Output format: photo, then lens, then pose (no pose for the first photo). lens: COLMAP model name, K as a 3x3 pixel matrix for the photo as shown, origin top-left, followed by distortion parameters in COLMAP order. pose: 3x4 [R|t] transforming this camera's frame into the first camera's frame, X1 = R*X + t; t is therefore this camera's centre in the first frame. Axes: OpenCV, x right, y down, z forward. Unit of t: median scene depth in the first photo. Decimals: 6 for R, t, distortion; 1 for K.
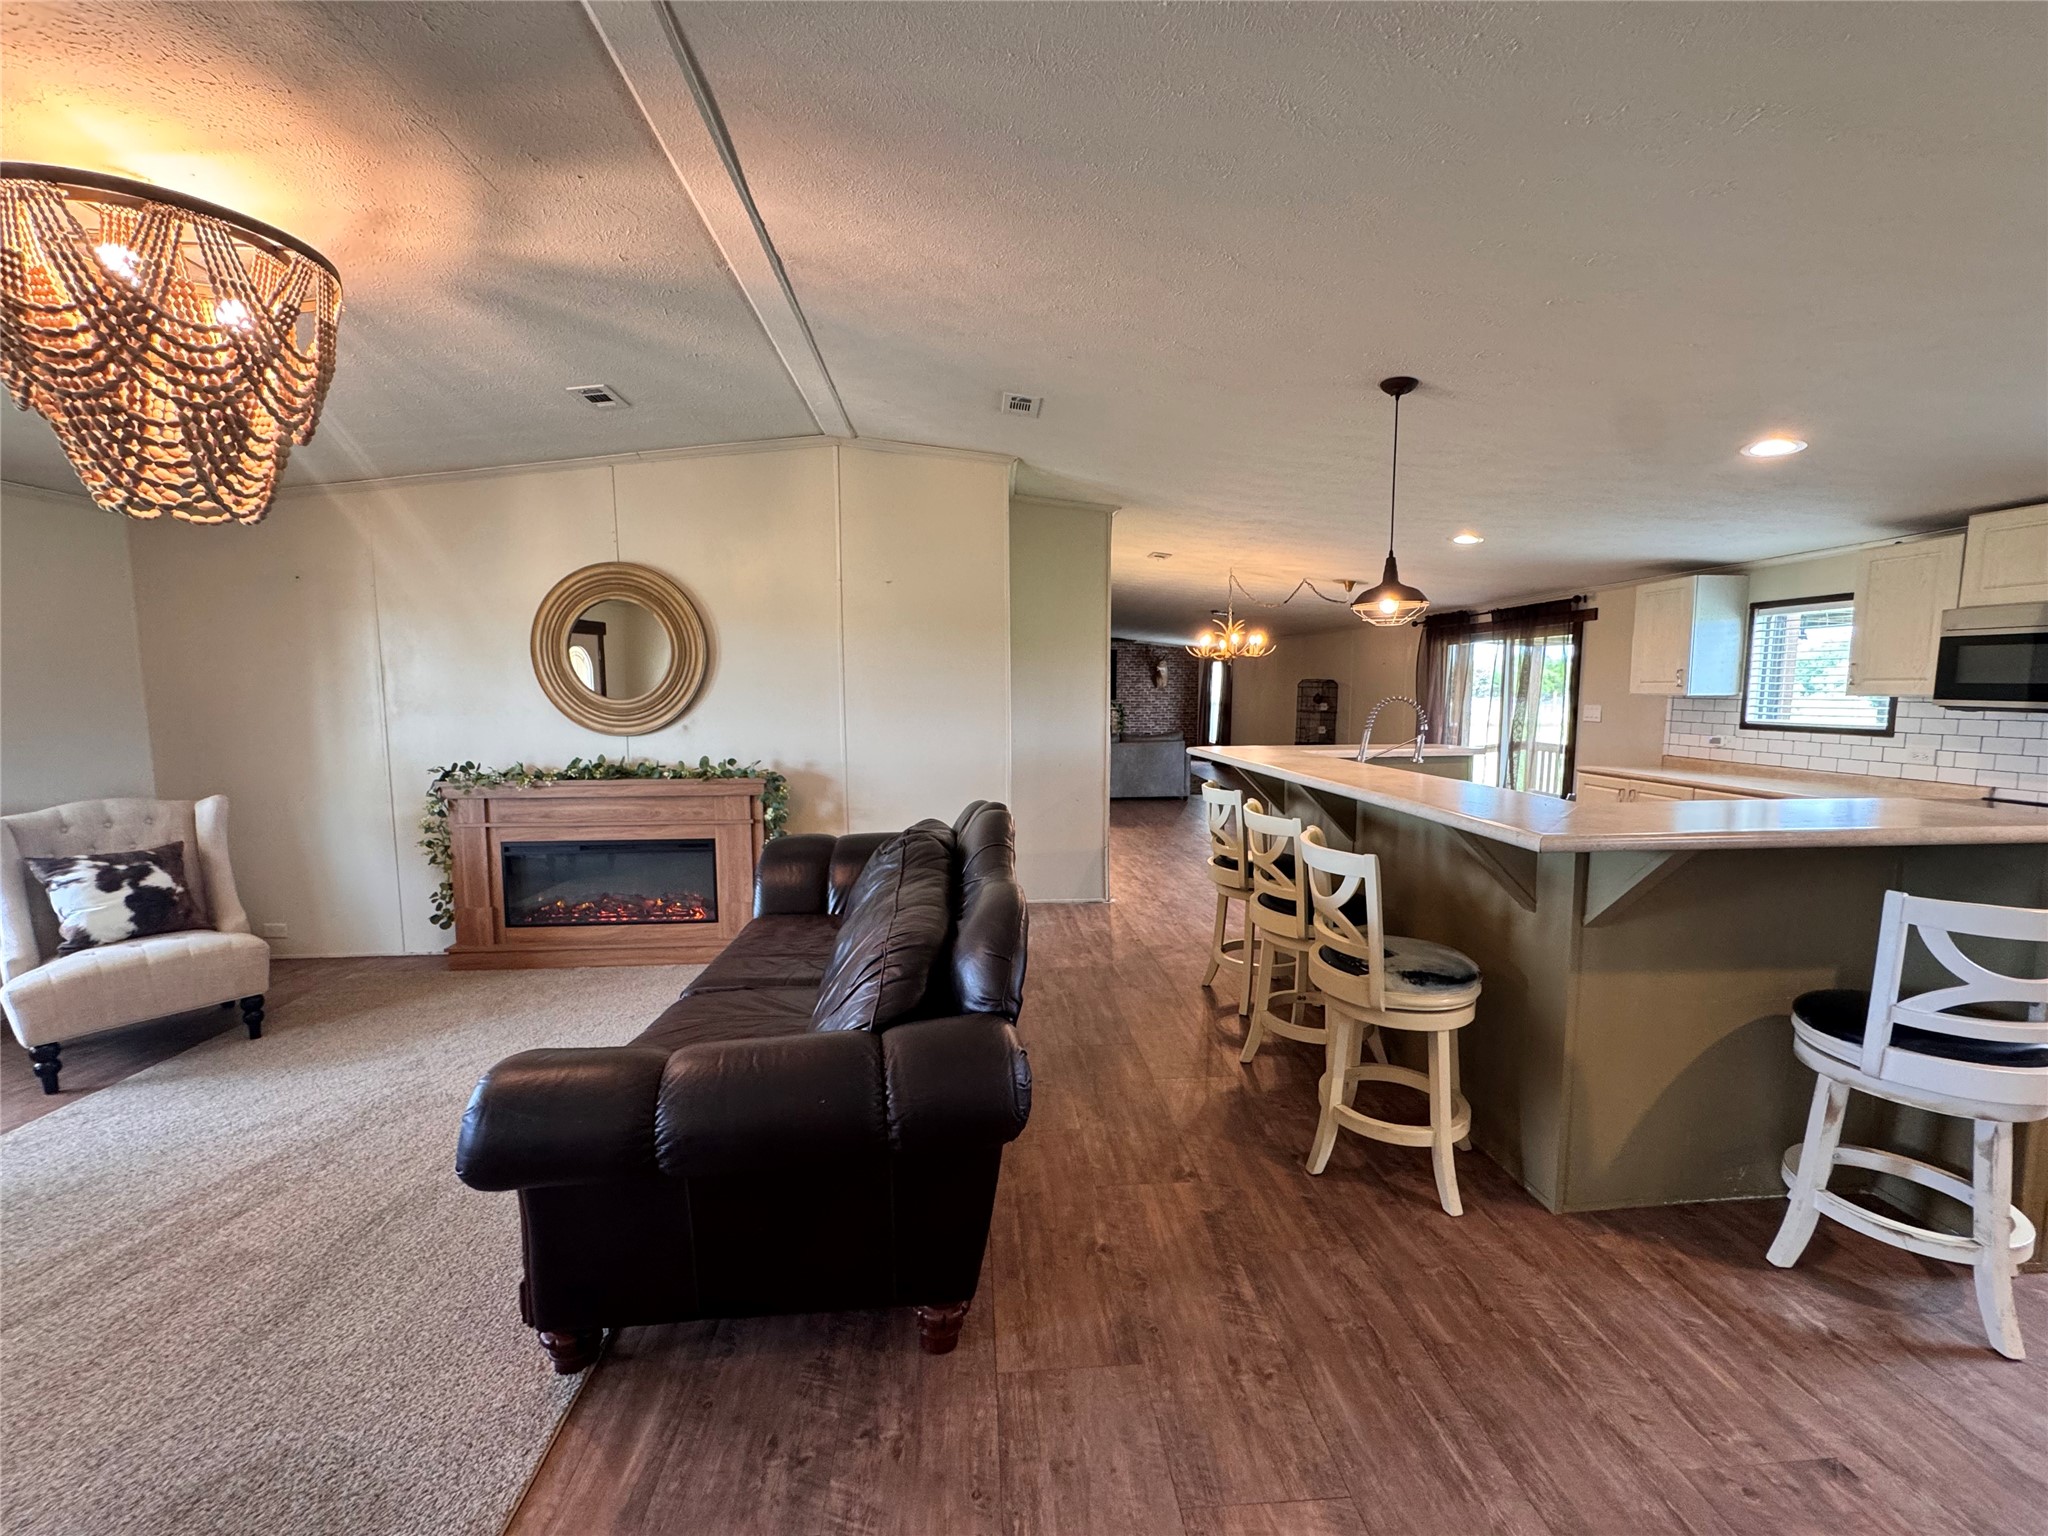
lens RADIAL K [[815.5, 0, 1024.1], [0, 815.5, 765.2], [0, 0, 1]] dist [-0.003808, 0.000458]
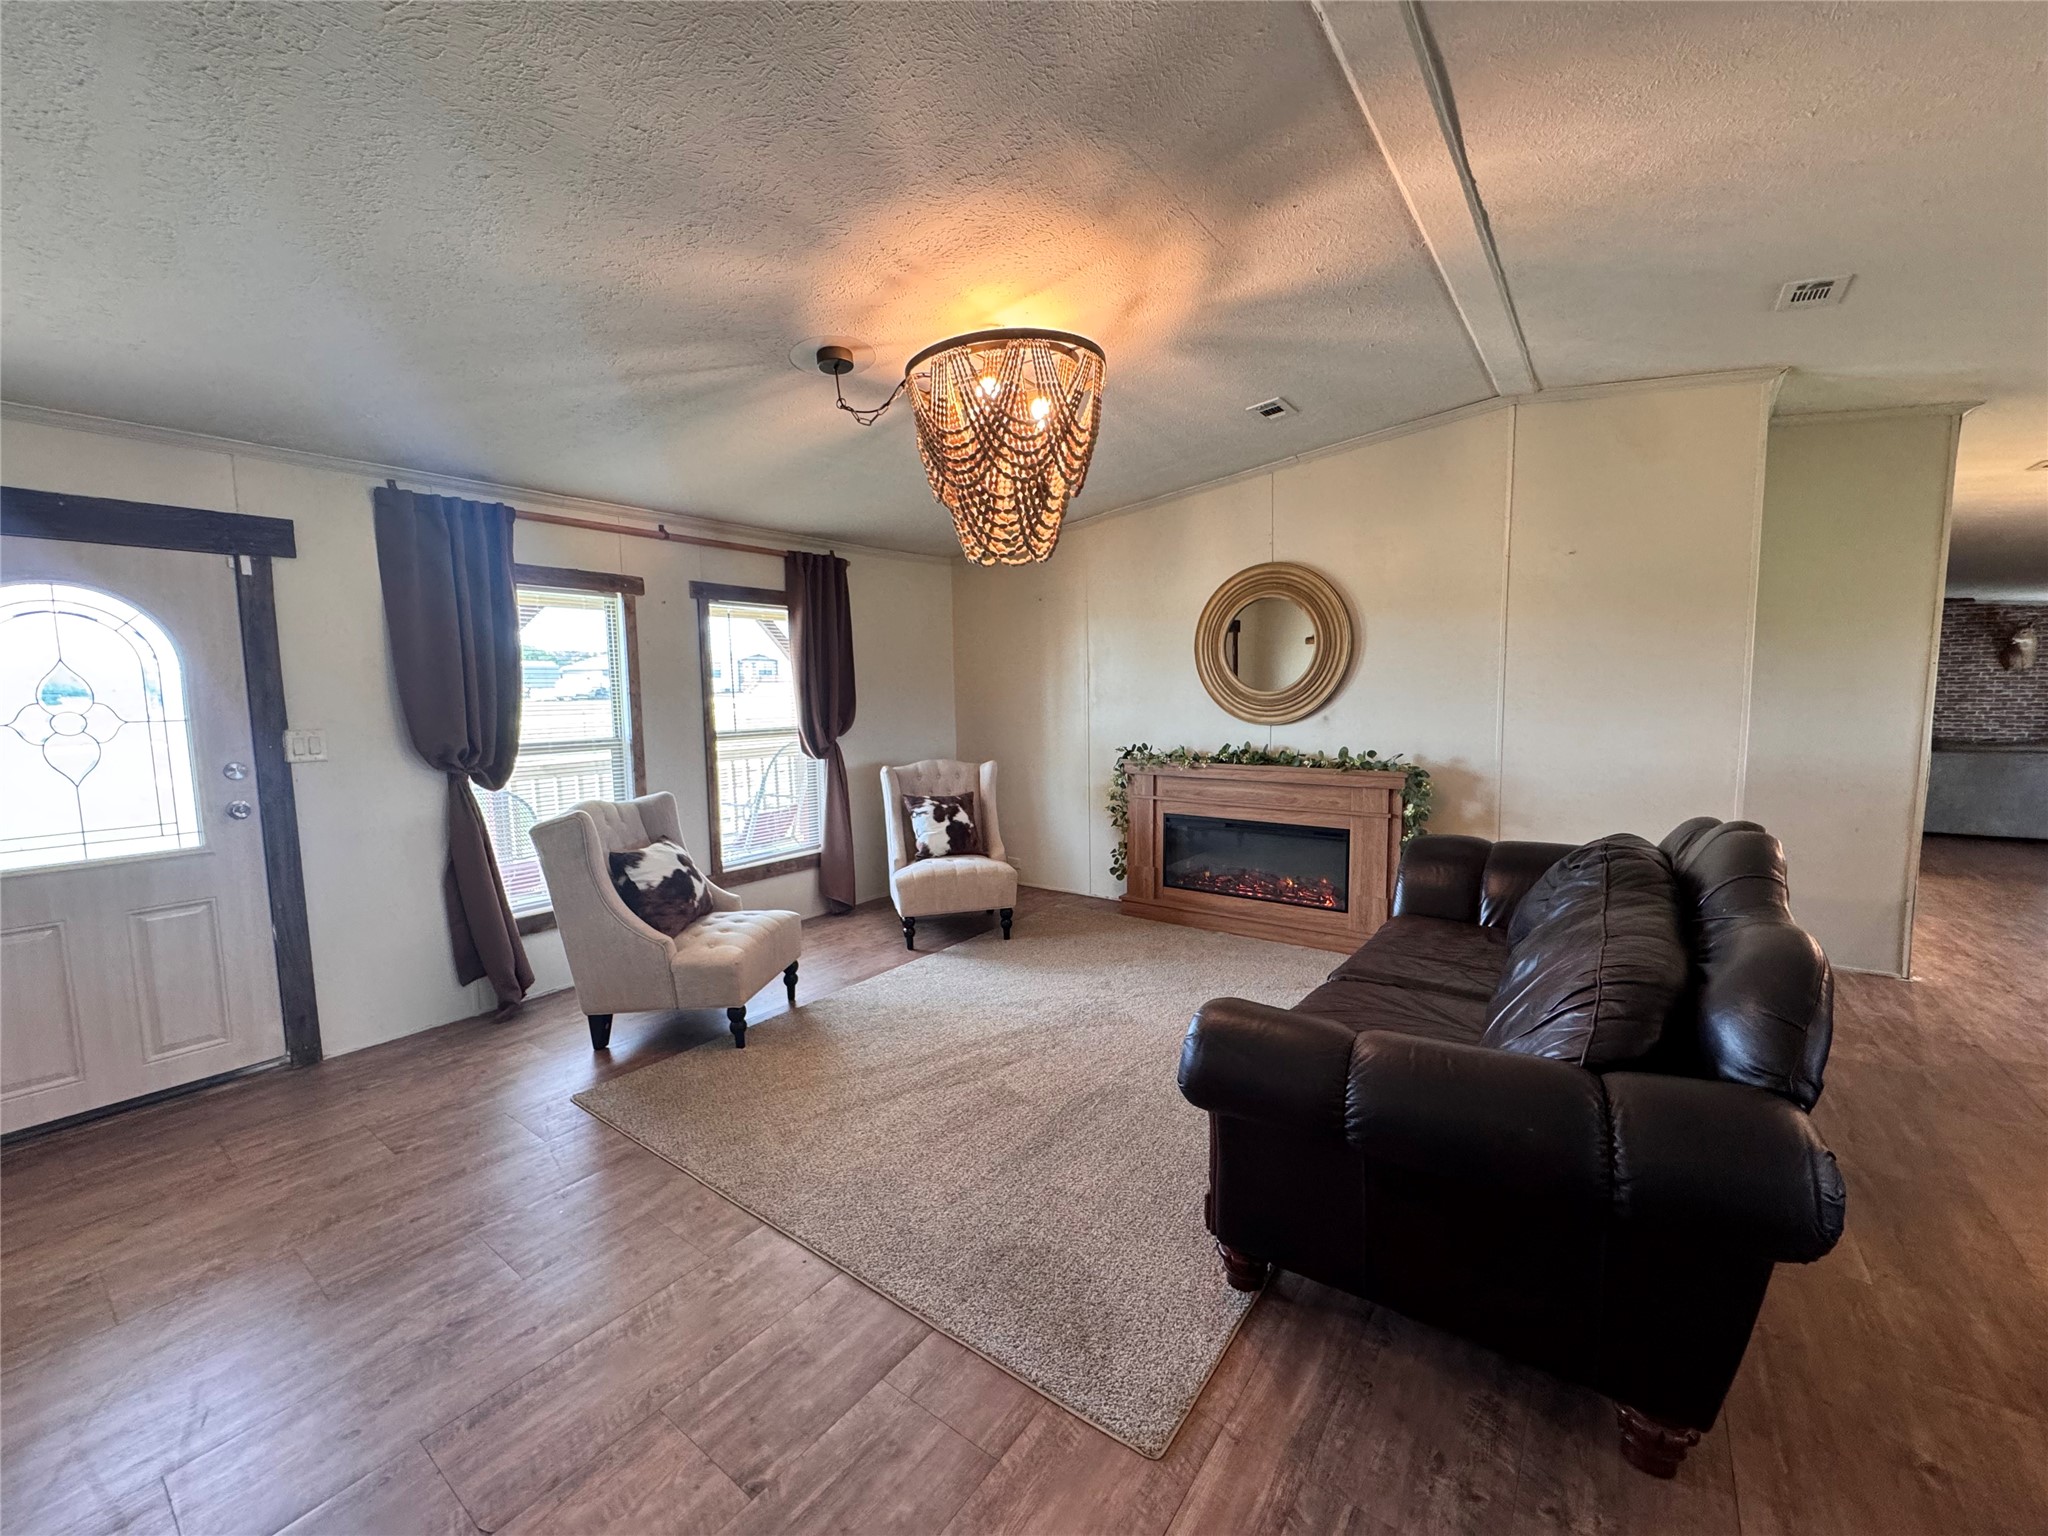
lens RADIAL K [[815.5, 0, 1024.1], [0, 815.5, 765.2], [0, 0, 1]] dist [-0.003808, 0.000458]
pose [[0.758850, 0.054938, -0.648944, -0.054159], [-0.048229, 0.998440, 0.028127, 0.003273], [0.649477, 0.009954, 0.760316, -0.033507]]
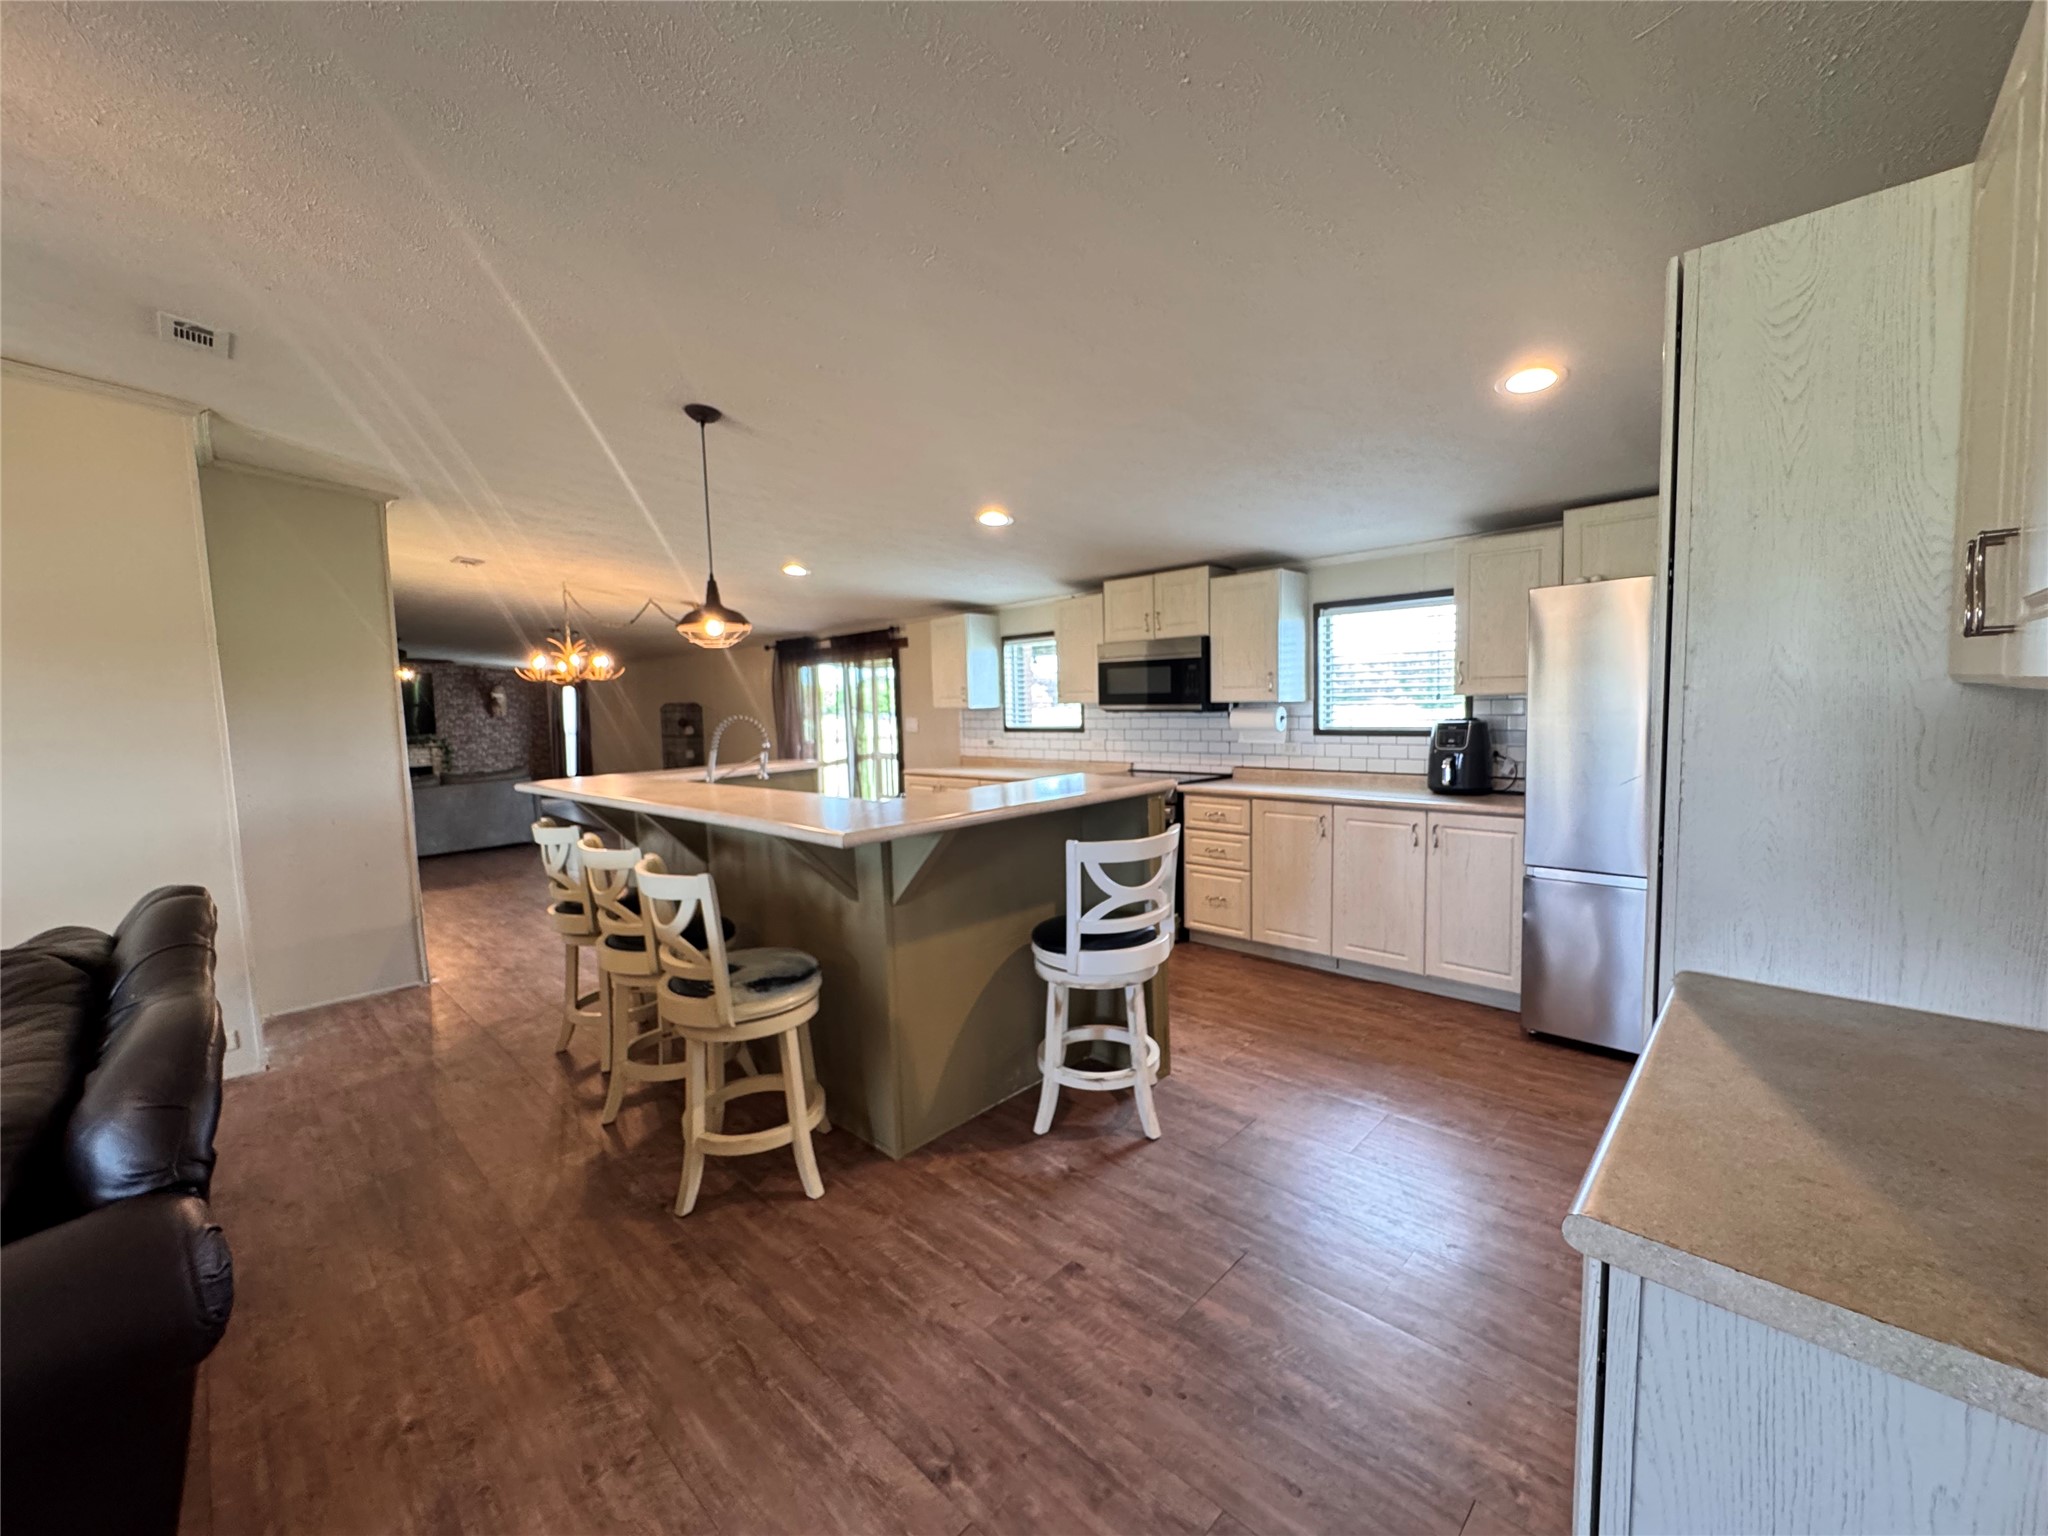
lens RADIAL K [[820.8, 0, 1022.5], [0, 820.8, 766.2], [0, 0, 1]] dist [-0.004266, -0.000128]
pose [[0.748282, -0.075210, 0.659103, 0.048087], [0.093731, 0.995572, 0.007192, 0.005257], [-0.656725, 0.056397, 0.752018, -0.013372]]
